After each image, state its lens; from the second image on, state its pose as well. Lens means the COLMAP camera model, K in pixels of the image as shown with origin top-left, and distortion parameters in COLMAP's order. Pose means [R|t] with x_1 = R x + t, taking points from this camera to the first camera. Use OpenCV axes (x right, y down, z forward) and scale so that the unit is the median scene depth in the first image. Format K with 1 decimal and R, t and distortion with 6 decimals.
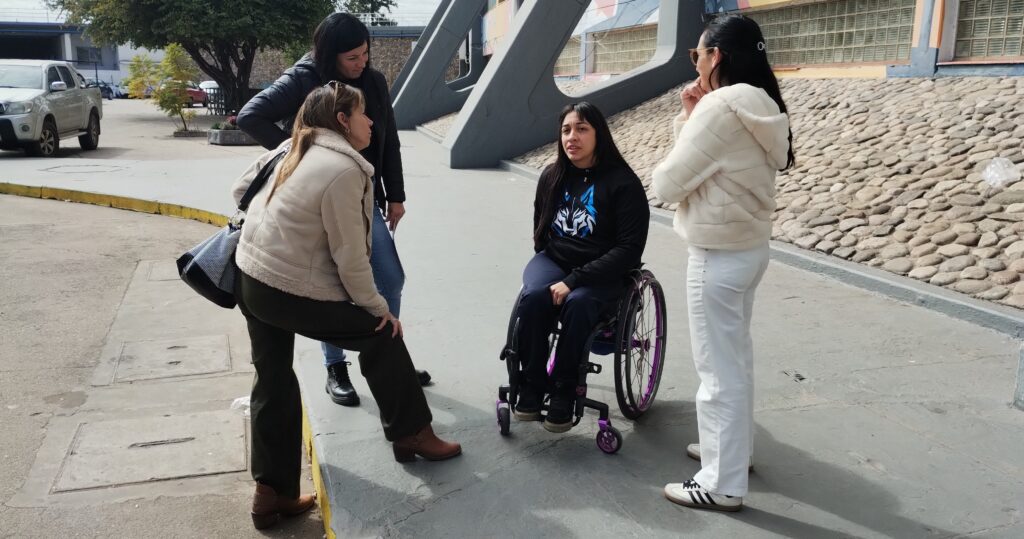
lens RADIAL K [[798.5, 0, 508.6], [0, 798.5, 274.1], [0, 0, 1]] dist [0.006440, -0.017093]
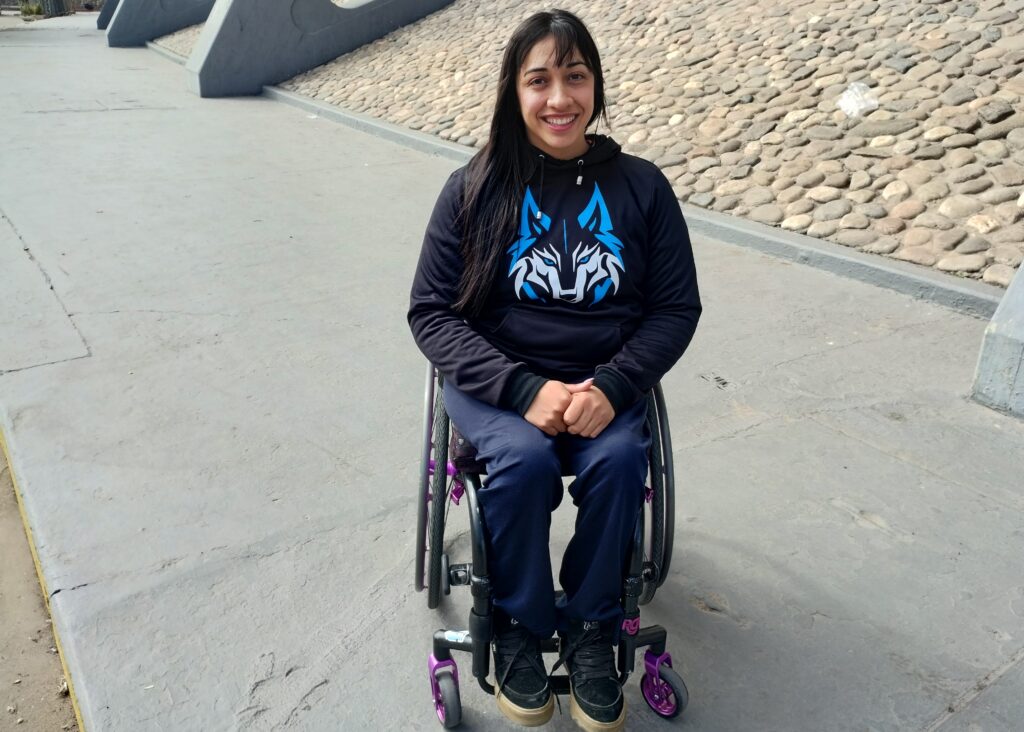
lens RADIAL K [[849.4, 0, 518.0], [0, 849.4, 358.7], [0, 0, 1]] dist [0.028771, -0.000450]
pose [[0.963108, -0.091557, 0.253061, -0.022052], [0.047402, 0.983360, 0.175372, -0.026916], [-0.264907, -0.156906, 0.951422, 0.134168]]
